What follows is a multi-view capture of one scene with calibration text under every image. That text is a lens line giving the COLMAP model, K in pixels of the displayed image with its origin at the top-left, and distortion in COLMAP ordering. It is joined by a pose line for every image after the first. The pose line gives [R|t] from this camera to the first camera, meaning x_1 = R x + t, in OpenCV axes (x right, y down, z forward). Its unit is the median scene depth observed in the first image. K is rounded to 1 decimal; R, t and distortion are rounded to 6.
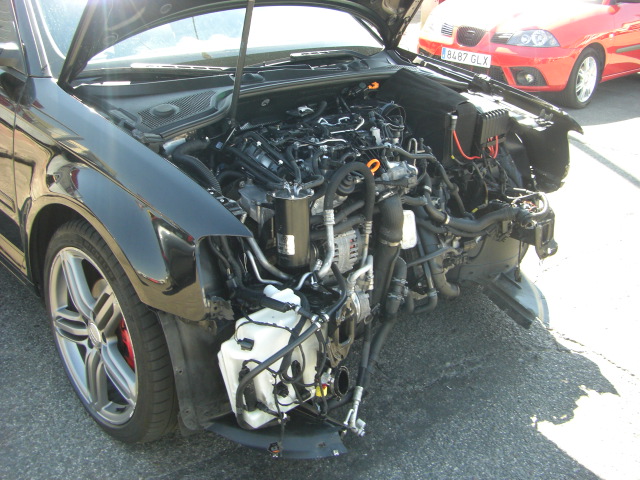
lens RADIAL K [[736.8, 0, 316.9], [0, 736.8, 240.6], [0, 0, 1]] dist [-0.132227, 0.000000]
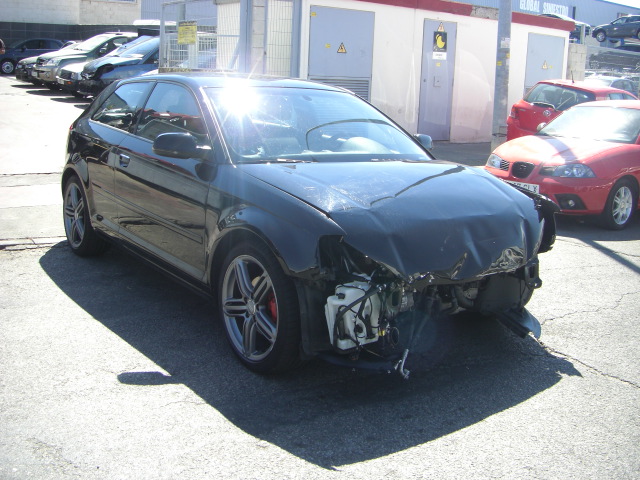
lens RADIAL K [[736.8, 0, 321.3], [0, 736.8, 240.1], [0, 0, 1]] dist [-0.132227, 0.000000]
pose [[0.993631, 0.020910, -0.110722, 0.046607], [-0.042501, 0.979600, -0.196412, 0.298397], [0.104357, 0.199867, 0.974250, -0.687383]]
